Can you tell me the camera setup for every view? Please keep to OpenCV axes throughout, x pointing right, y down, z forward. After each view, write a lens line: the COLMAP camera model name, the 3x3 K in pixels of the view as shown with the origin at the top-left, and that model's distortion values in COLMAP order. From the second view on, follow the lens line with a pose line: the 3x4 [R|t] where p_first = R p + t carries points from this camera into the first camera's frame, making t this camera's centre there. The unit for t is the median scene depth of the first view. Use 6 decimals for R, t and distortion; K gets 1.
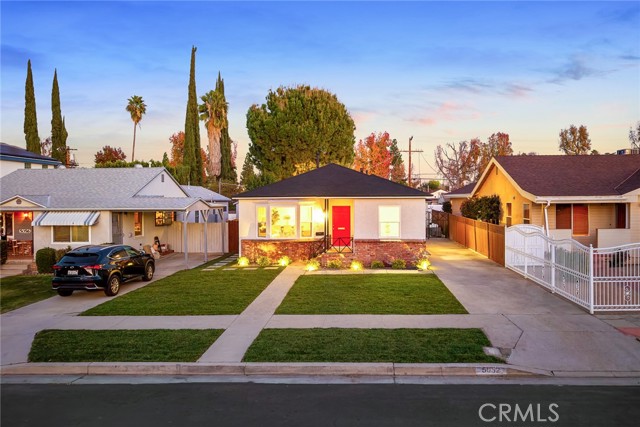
lens RADIAL K [[439.3, 0, 357.8], [0, 439.3, 215.6], [0, 0, 1]] dist [0.053962, -0.064079]
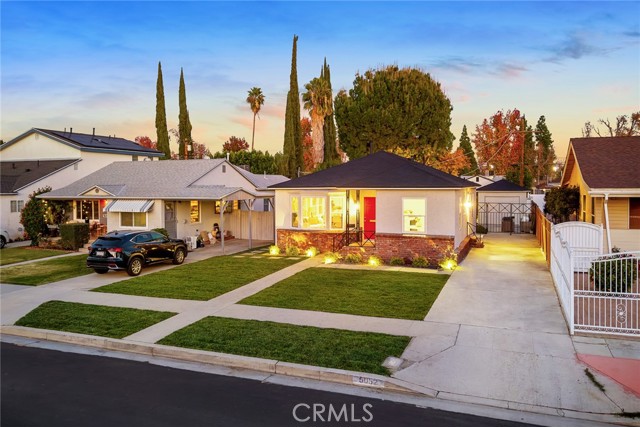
lens RADIAL K [[463.4, 0, 320.0], [0, 463.4, 213.5], [0, 0, 1]] dist [0.060219, -0.081162]
pose [[0.947709, 0.021244, -0.318428, 0.195387], [-0.014574, 0.999622, 0.023315, -0.009299], [0.318803, -0.017455, 0.947660, 0.017122]]
